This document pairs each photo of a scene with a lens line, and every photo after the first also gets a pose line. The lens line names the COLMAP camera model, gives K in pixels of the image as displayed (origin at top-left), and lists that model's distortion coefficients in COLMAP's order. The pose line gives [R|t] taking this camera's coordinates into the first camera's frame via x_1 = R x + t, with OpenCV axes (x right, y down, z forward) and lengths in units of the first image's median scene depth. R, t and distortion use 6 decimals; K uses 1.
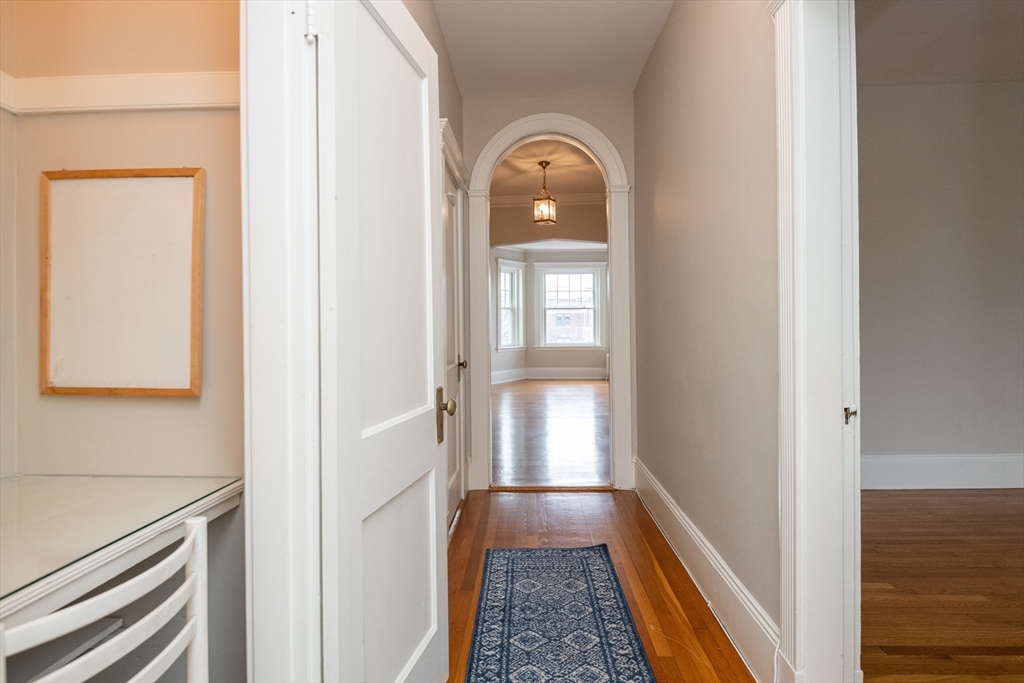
lens RADIAL K [[593.3, 0, 513.8], [0, 593.3, 334.4], [0, 0, 1]] dist [0.005424, -0.000208]
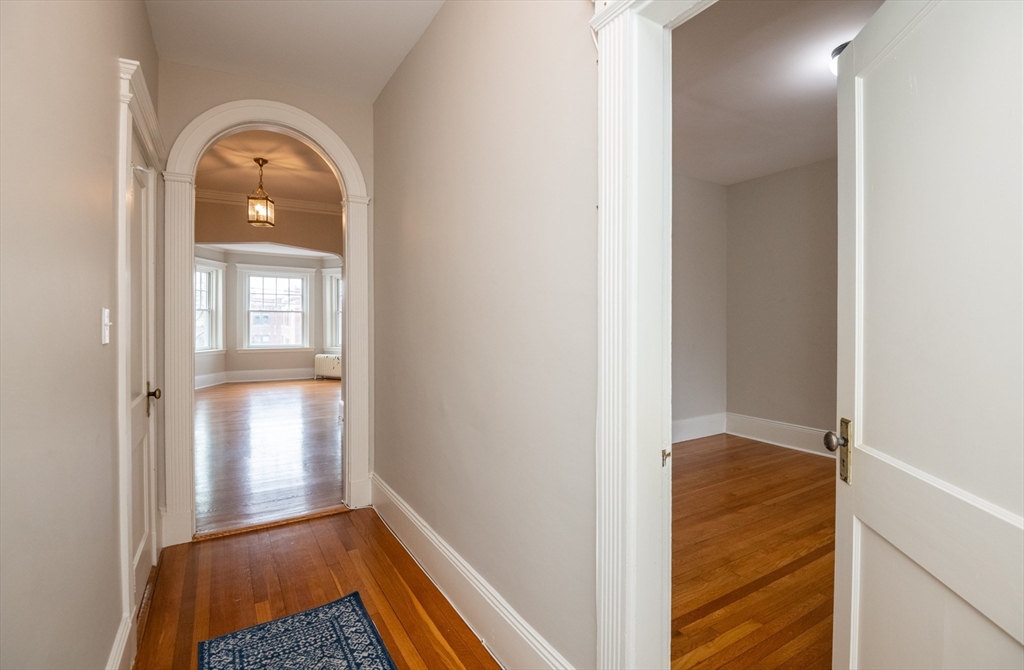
lens RADIAL K [[489.2, 0, 537.9], [0, 489.2, 328.0], [0, 0, 1]] dist [-0.010473, -0.008224]
pose [[0.824781, 0.006996, 0.565409, -0.028509], [-0.002373, 0.999957, -0.008911, -0.028829], [-0.565448, 0.006008, 0.824762, 0.179906]]
